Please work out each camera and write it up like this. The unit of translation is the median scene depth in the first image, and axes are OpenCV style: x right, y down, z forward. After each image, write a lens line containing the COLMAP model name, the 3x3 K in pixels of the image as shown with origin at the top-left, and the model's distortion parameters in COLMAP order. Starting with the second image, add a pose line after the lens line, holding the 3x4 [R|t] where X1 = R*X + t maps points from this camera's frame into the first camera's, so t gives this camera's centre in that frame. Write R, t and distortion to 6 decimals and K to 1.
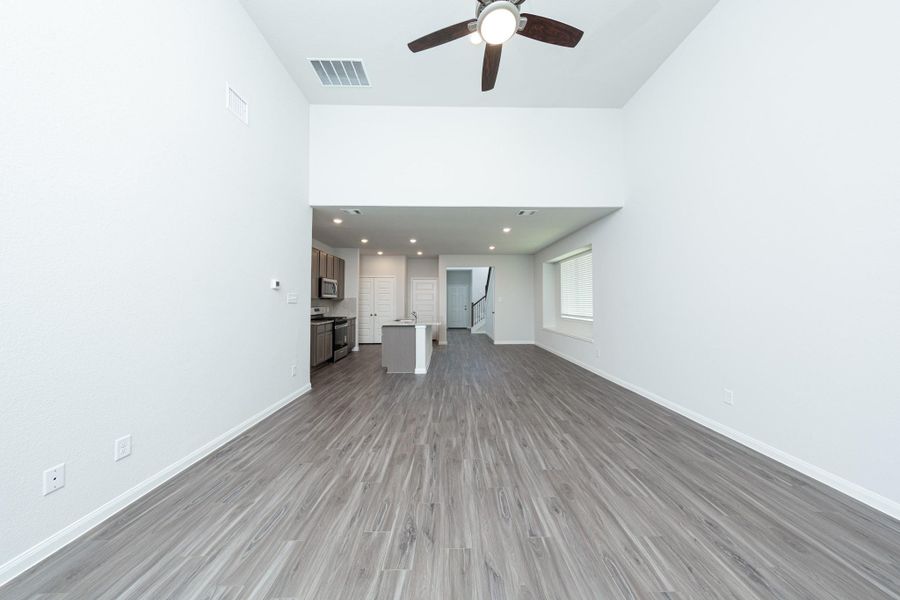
lens RADIAL K [[284.0, 0, 455.0], [0, 284.0, 298.8], [0, 0, 1]] dist [0.006823, -0.000237]
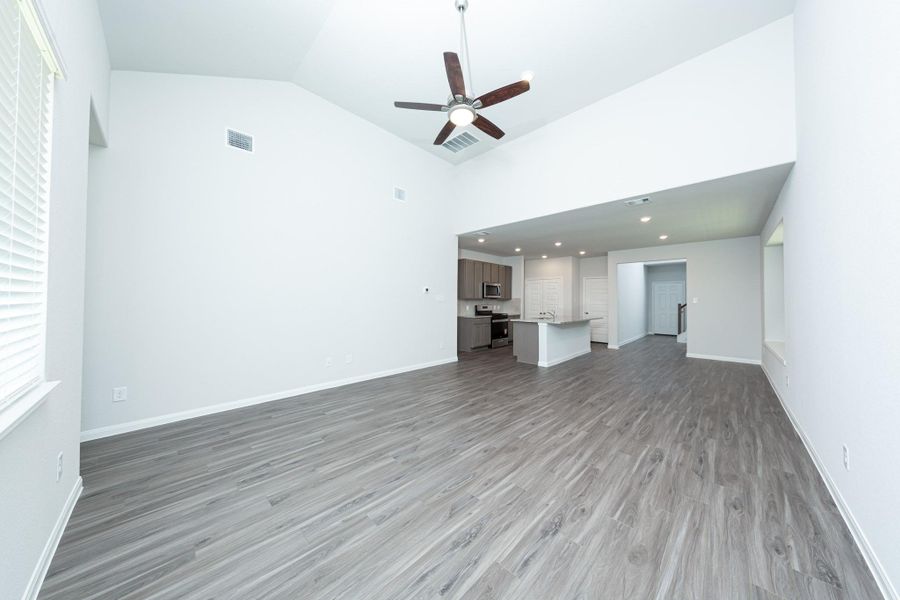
lens RADIAL K [[284.0, 0, 451.2], [0, 284.0, 299.0], [0, 0, 1]] dist [0.006823, -0.000237]
pose [[0.698369, 0.000547, -0.715738, 0.826043], [-0.000635, 1.000000, 0.000145, 0.001183], [0.715738, 0.000353, 0.698369, -0.055777]]
